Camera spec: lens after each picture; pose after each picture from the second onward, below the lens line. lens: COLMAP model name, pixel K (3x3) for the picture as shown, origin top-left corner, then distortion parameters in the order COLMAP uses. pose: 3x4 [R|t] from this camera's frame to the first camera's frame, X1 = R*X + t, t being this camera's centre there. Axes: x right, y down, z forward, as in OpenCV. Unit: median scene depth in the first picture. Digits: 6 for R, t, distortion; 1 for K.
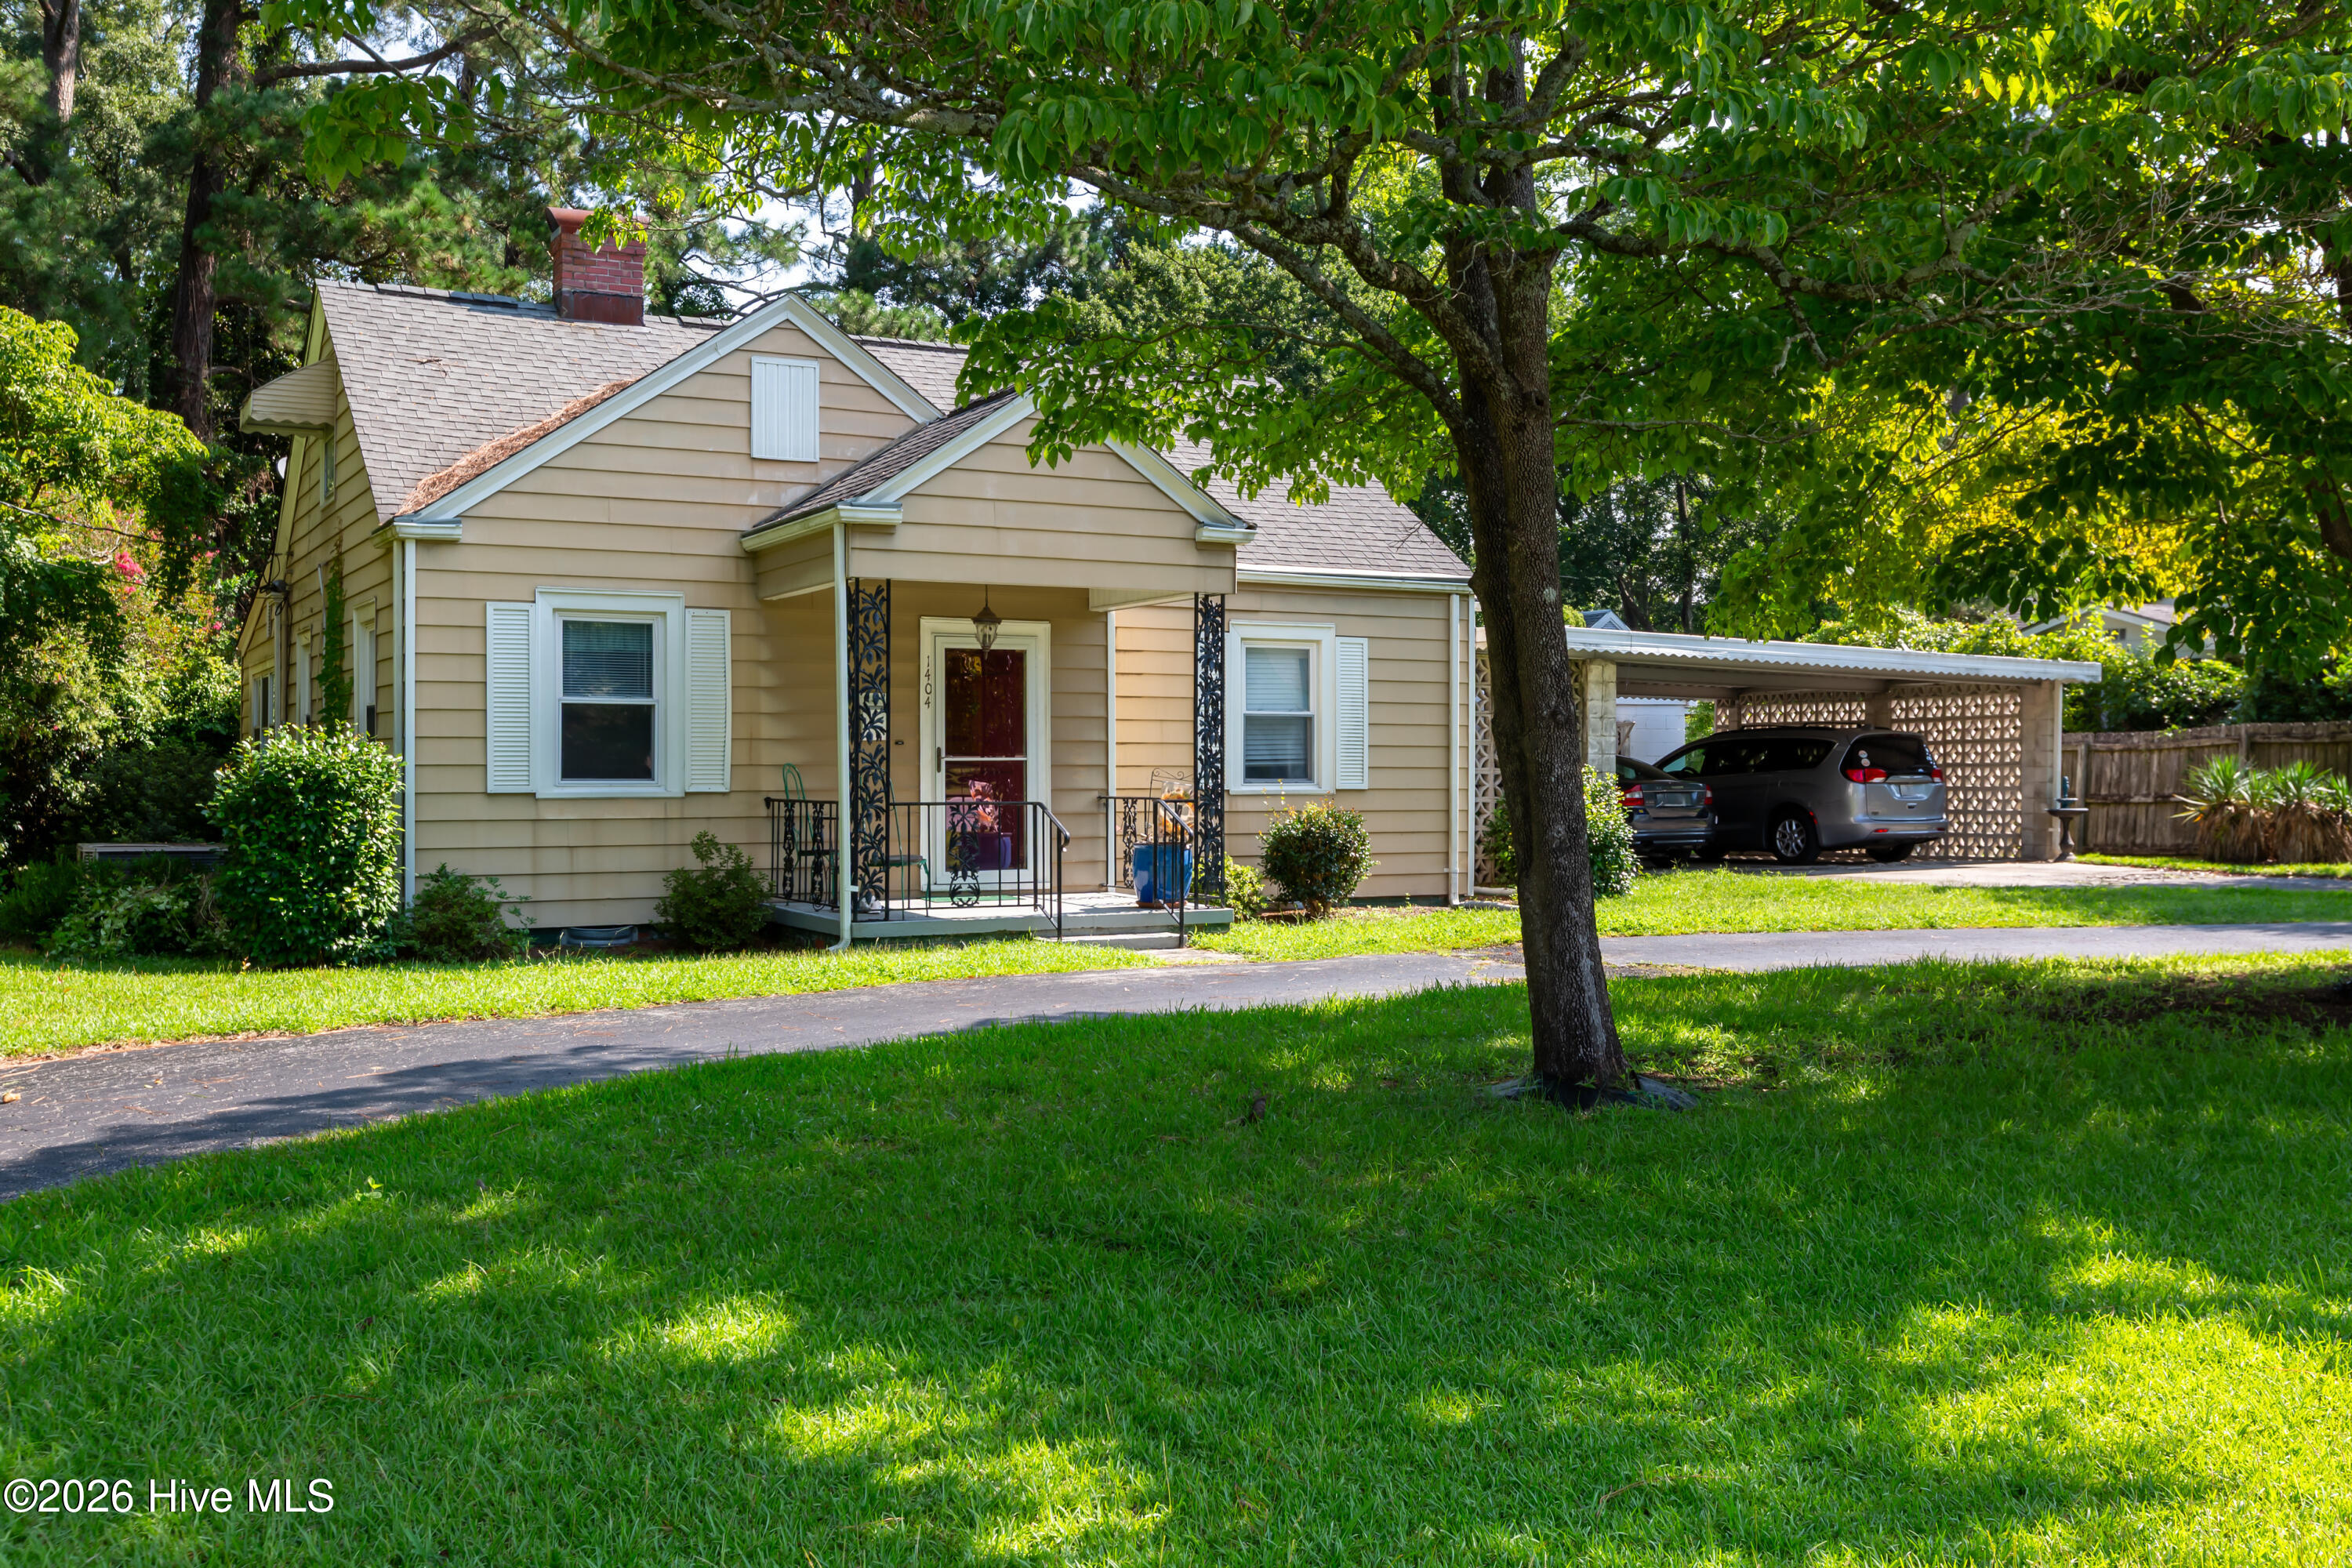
lens RADIAL K [[2214.0, 0, 1177.4], [0, 2214.0, 728.5], [0, 0, 1]] dist [-0.003395, -0.008538]
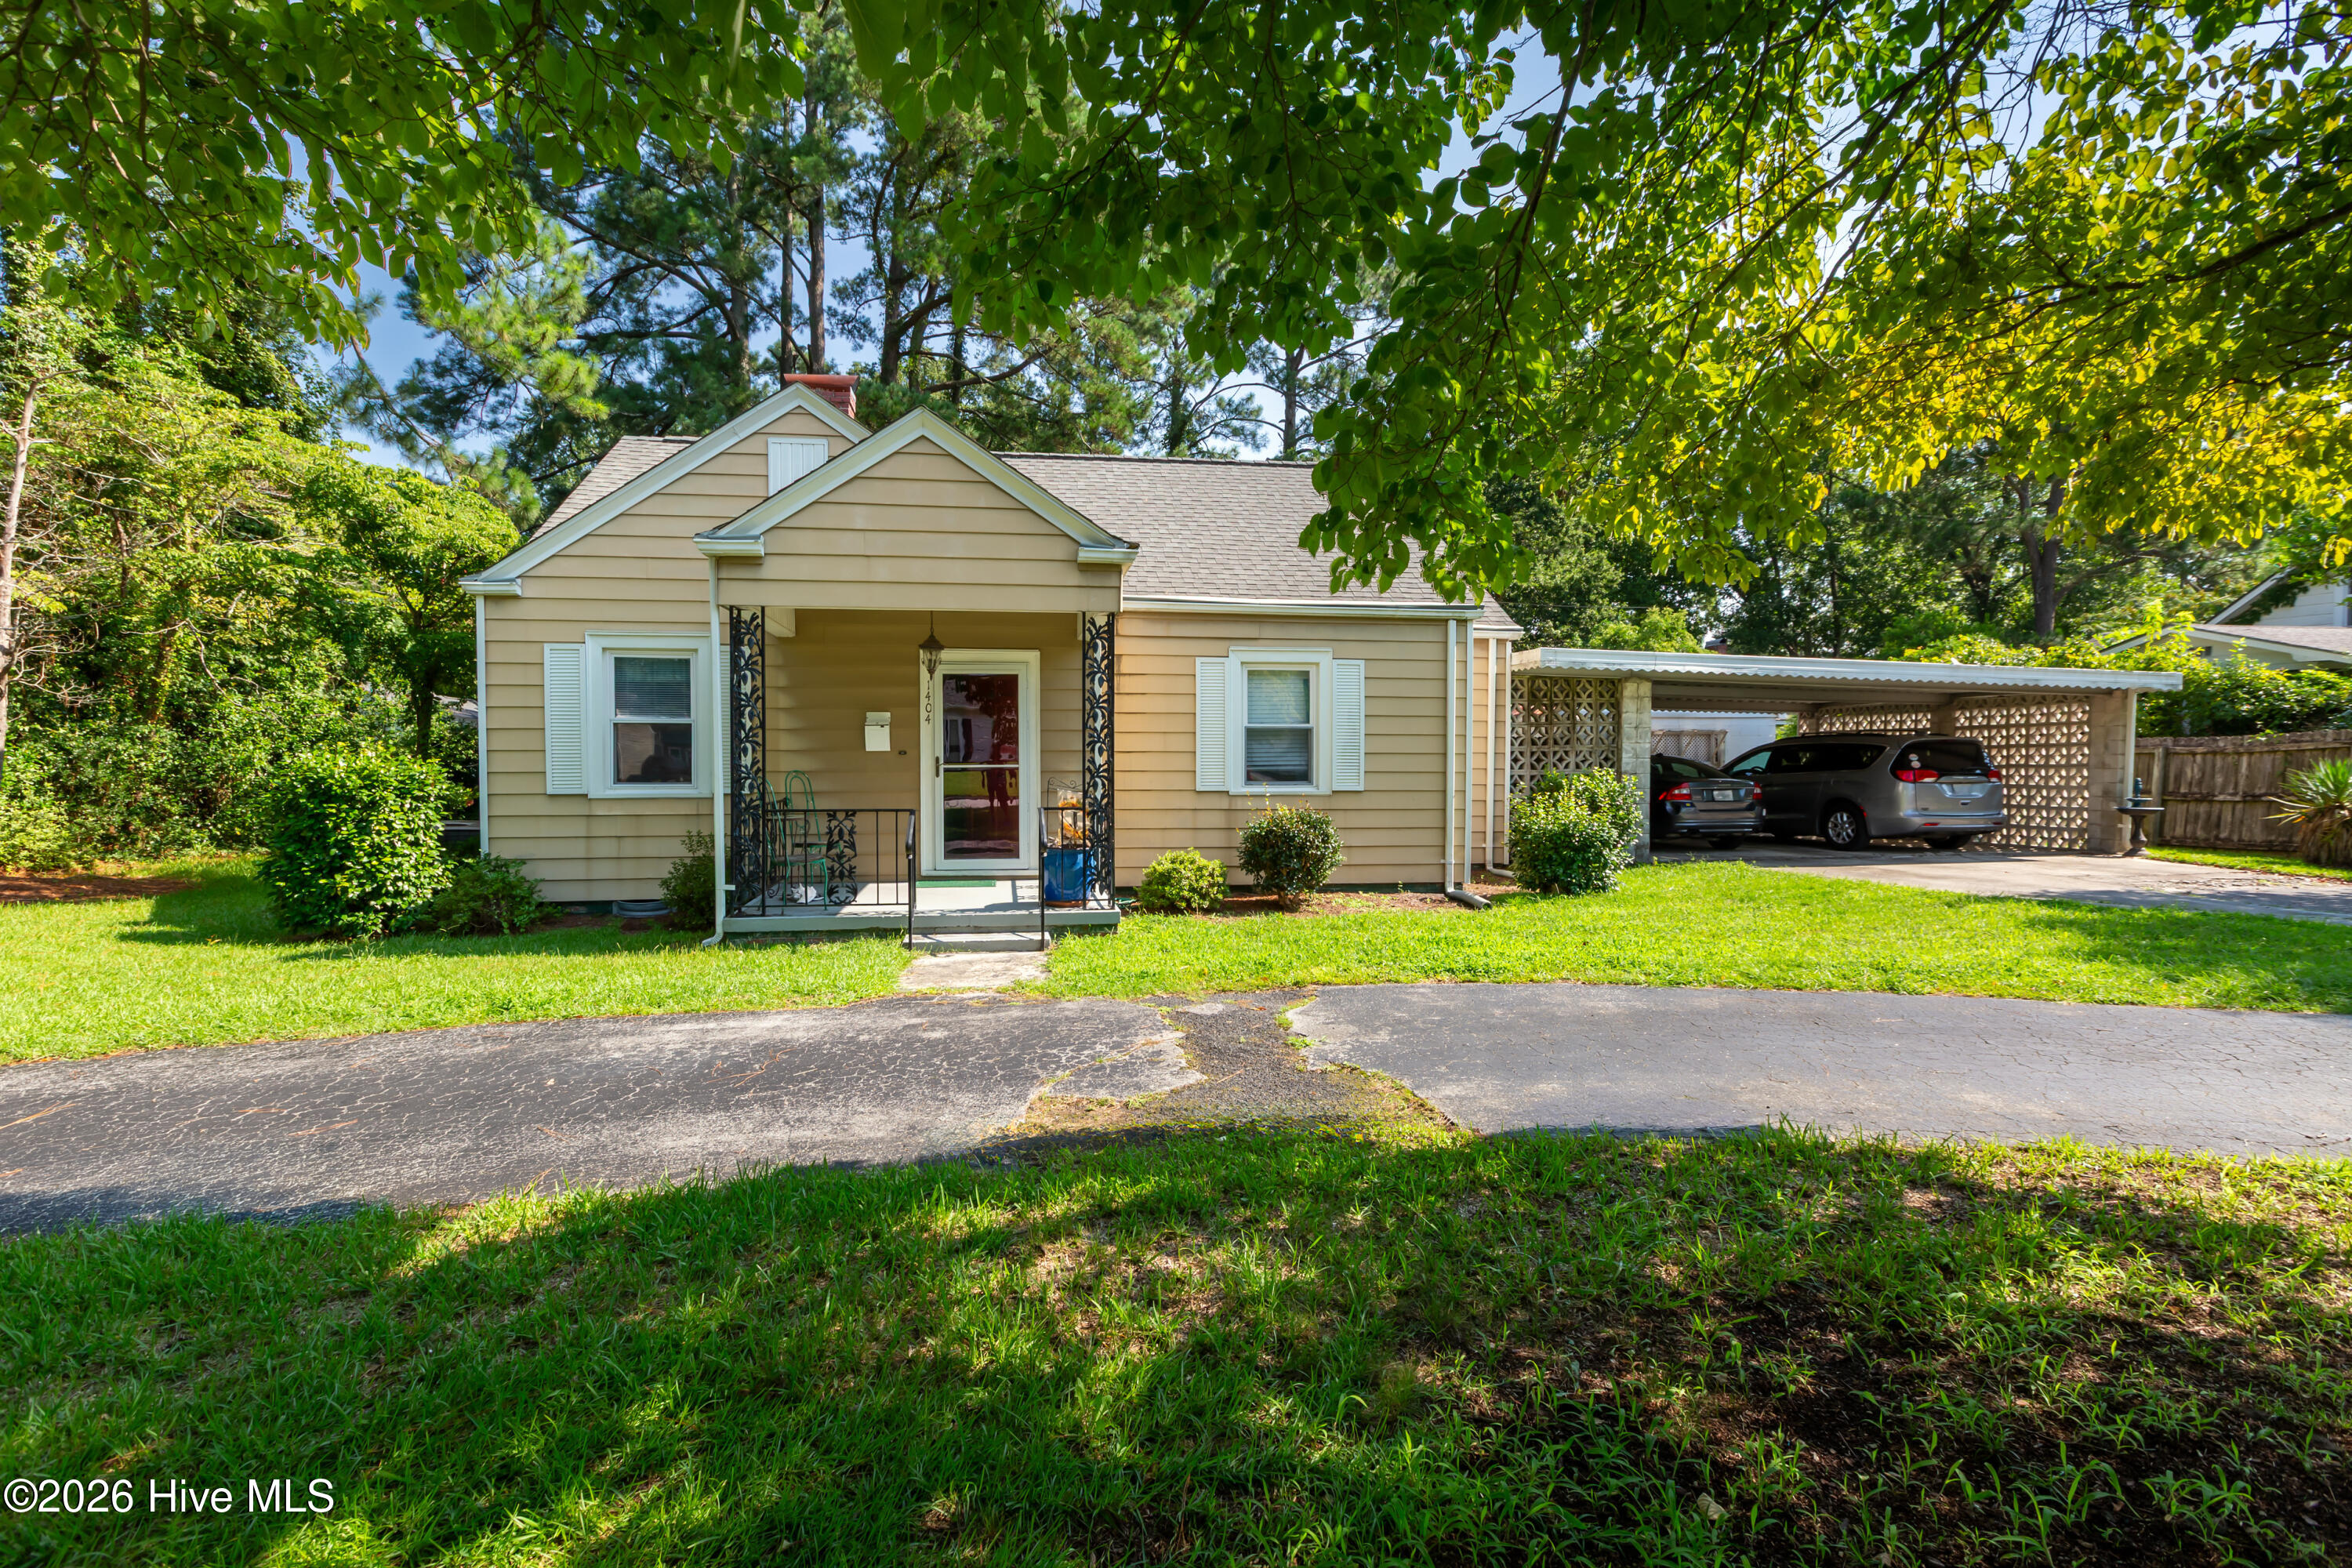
lens RADIAL K [[1058.4, 0, 1159.4], [0, 1058.4, 768.0], [0, 0, 1]] dist [0.000787, -0.001001]
pose [[0.930637, 0.005061, -0.365908, 0.143925], [0.005706, 0.999582, 0.028339, -0.000615], [0.365898, -0.028461, 0.930220, 0.339966]]
